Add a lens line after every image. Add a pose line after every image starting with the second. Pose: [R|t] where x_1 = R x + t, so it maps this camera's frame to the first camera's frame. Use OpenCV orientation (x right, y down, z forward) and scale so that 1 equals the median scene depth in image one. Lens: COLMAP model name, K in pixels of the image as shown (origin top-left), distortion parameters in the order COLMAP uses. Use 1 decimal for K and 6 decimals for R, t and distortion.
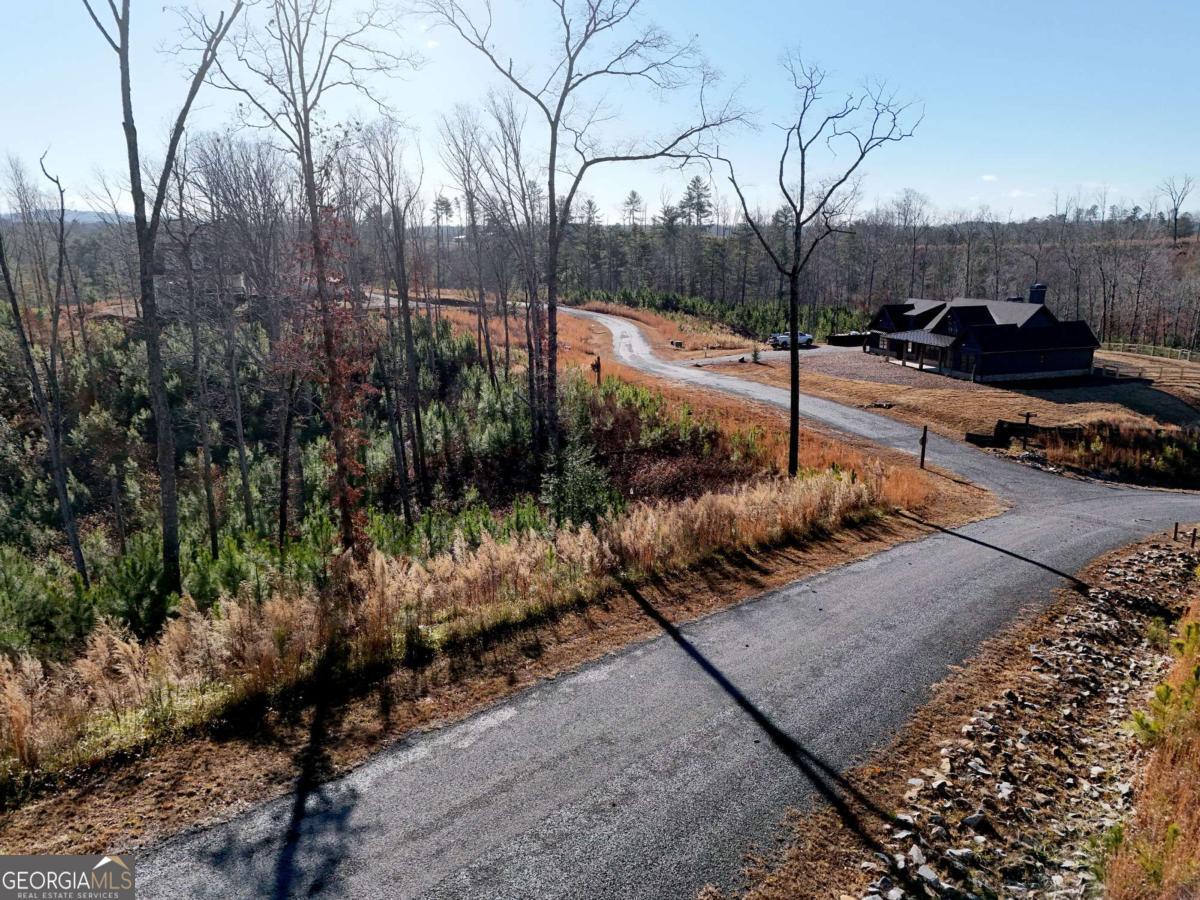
lens RADIAL K [[837.9, 0, 605.1], [0, 837.9, 449.1], [0, 0, 1]] dist [-0.007248, -0.004054]
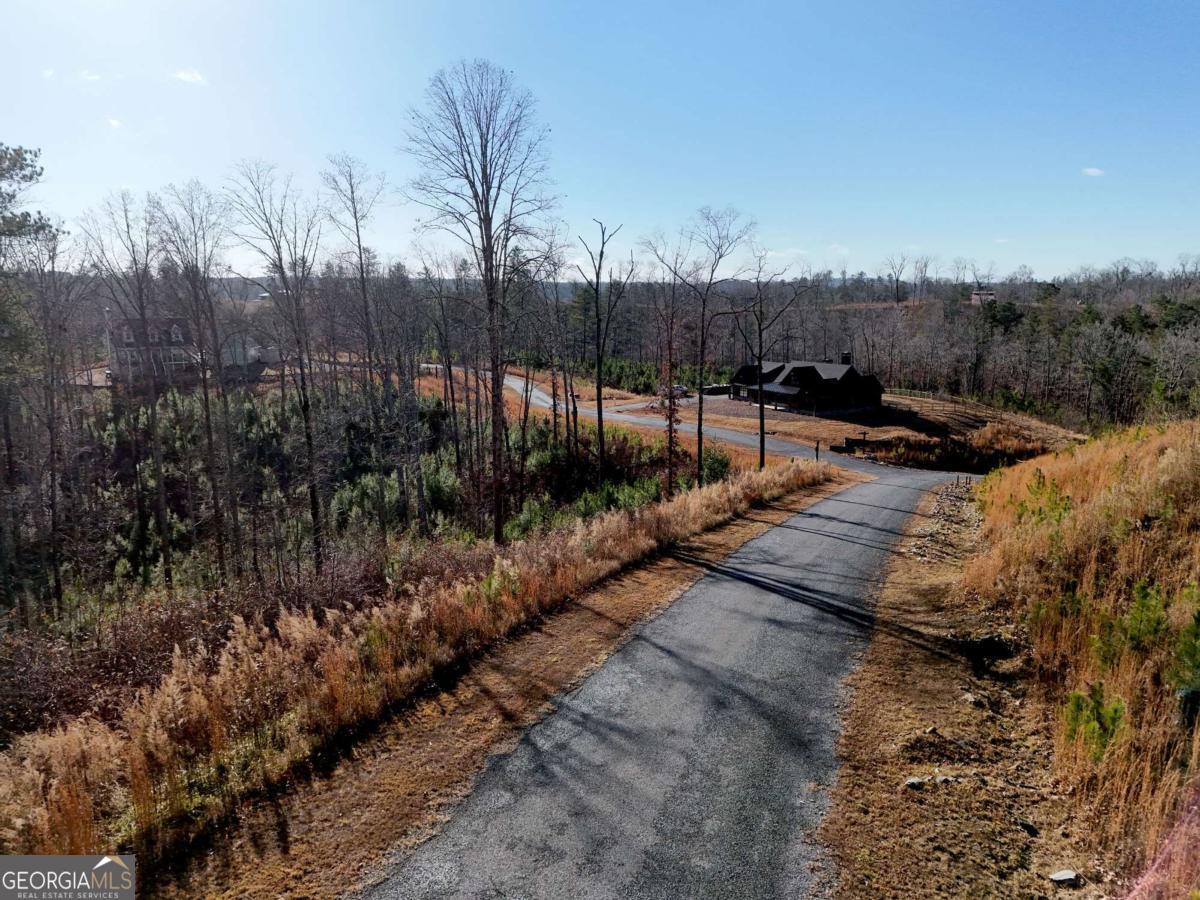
lens RADIAL K [[837.9, 0, 596.5], [0, 837.9, 450.8], [0, 0, 1]] dist [-0.007248, -0.004054]
pose [[0.967229, -0.039103, 0.250878, -0.342767], [0.053481, 0.997279, -0.050747, 0.039475], [-0.248211, 0.062501, 0.966688, -0.388499]]
